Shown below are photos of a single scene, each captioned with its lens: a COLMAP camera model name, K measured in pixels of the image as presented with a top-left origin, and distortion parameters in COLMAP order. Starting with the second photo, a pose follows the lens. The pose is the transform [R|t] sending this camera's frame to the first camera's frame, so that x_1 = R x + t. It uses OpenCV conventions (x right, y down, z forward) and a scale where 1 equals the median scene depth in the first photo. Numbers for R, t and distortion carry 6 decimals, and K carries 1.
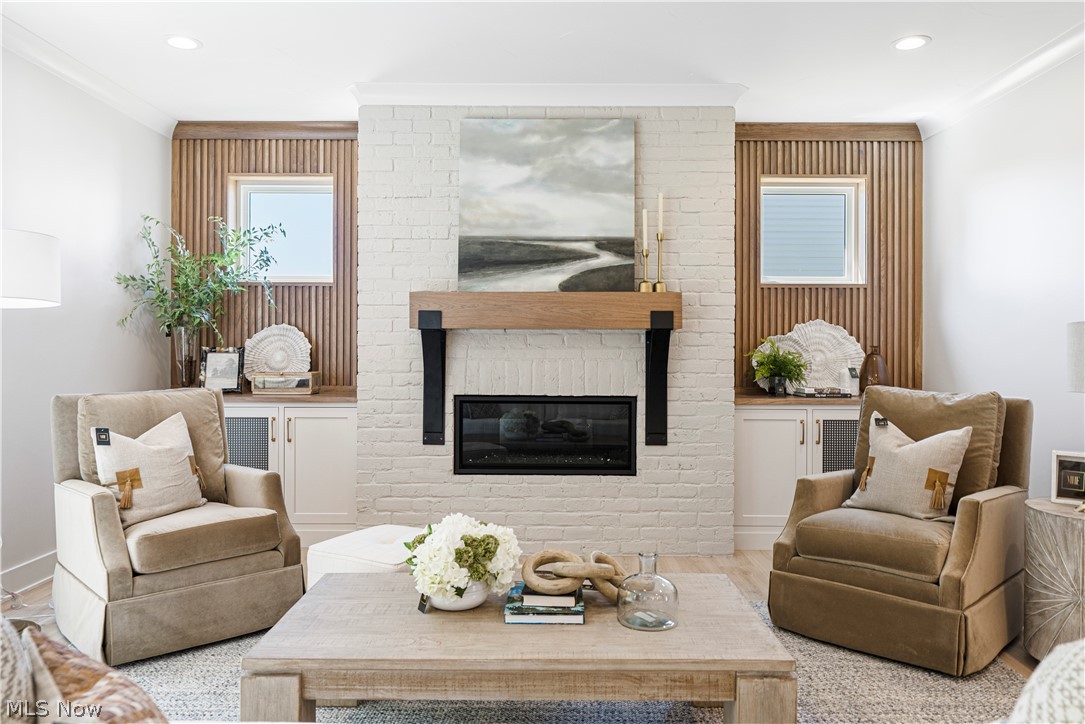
lens RADIAL K [[830.1, 0, 545.8], [0, 830.1, 354.7], [0, 0, 1]] dist [-0.008042, -0.002114]
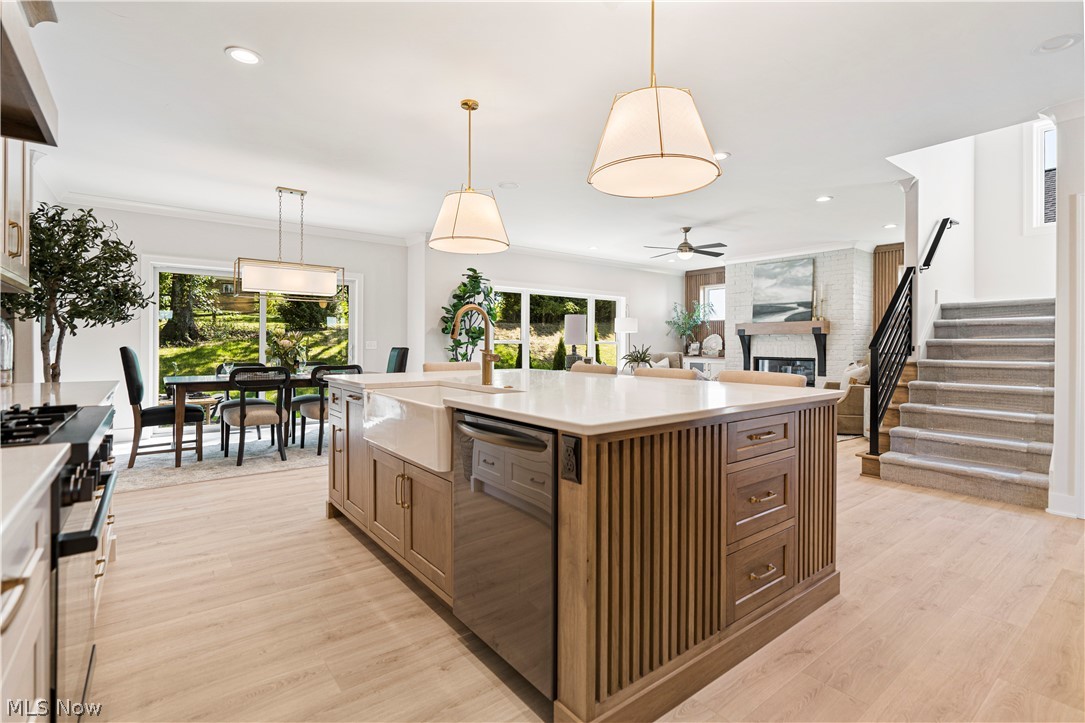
lens RADIAL K [[517.6, 0, 543.1], [0, 517.6, 346.1], [0, 0, 1]] dist [0.009964, 0.000487]
pose [[0.622004, -0.000470, -0.783014, 0.902588], [-0.004783, 0.999979, -0.004401, 0.021329], [0.782999, 0.006483, 0.621989, -0.782450]]
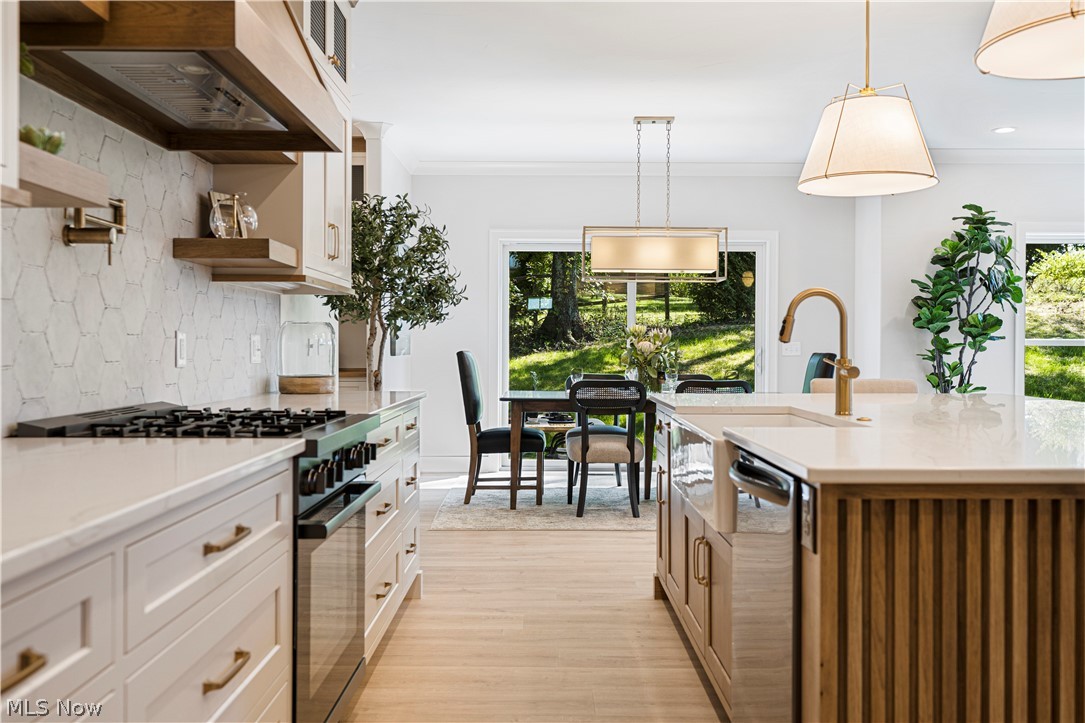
lens RADIAL K [[952.8, 0, 540.1], [0, 952.8, 350.8], [0, 0, 1]] dist [0.020878, 0.017234]
pose [[0.013721, 0.002298, -0.999903, 1.076336], [-0.007890, 0.999966, 0.002190, 0.017501], [0.999875, 0.007860, 0.013739, -0.690007]]
